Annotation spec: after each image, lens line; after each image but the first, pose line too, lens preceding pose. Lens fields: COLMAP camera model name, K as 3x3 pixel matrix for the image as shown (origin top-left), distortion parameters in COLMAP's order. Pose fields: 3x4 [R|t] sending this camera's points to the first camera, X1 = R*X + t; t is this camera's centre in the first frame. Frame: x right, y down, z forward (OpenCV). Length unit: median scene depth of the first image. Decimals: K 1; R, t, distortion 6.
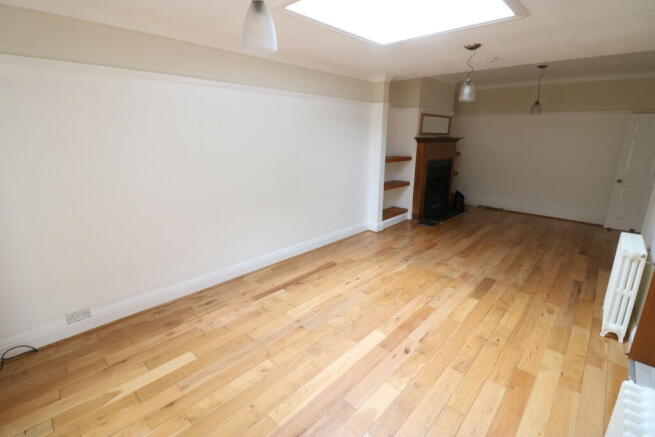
lens RADIAL K [[301.9, 0, 328.7], [0, 301.9, 209.1], [0, 0, 1]] dist [-0.011390, -0.005435]
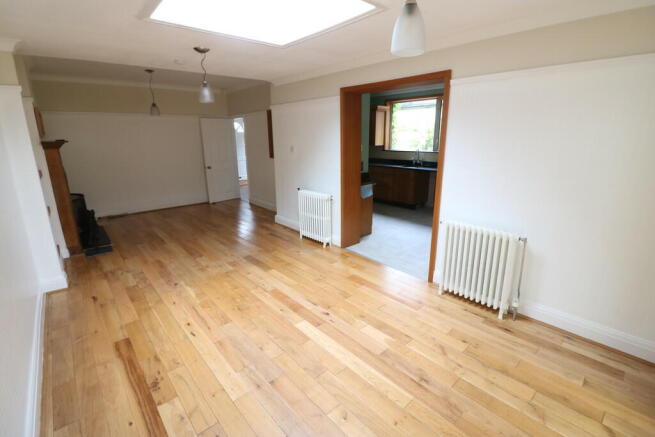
lens RADIAL K [[301.9, 0, 324.0], [0, 301.9, 209.8], [0, 0, 1]] dist [-0.011390, -0.005435]
pose [[0.095182, -0.249535, 0.963677, -0.639623], [0.247730, 0.943554, 0.219856, -0.152395], [-0.964142, 0.217805, 0.151626, 0.581788]]
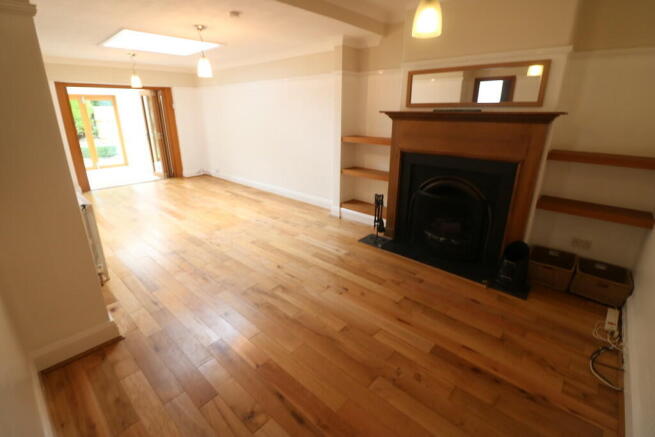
lens RADIAL K [[301.9, 0, 324.8], [0, 301.9, 215.7], [0, 0, 1]] dist [-0.011390, -0.005435]
pose [[0.006010, 0.310863, -0.950436, 1.840822], [-0.247539, 0.921334, 0.299779, -0.348290], [0.968859, 0.233468, 0.082488, 1.581084]]
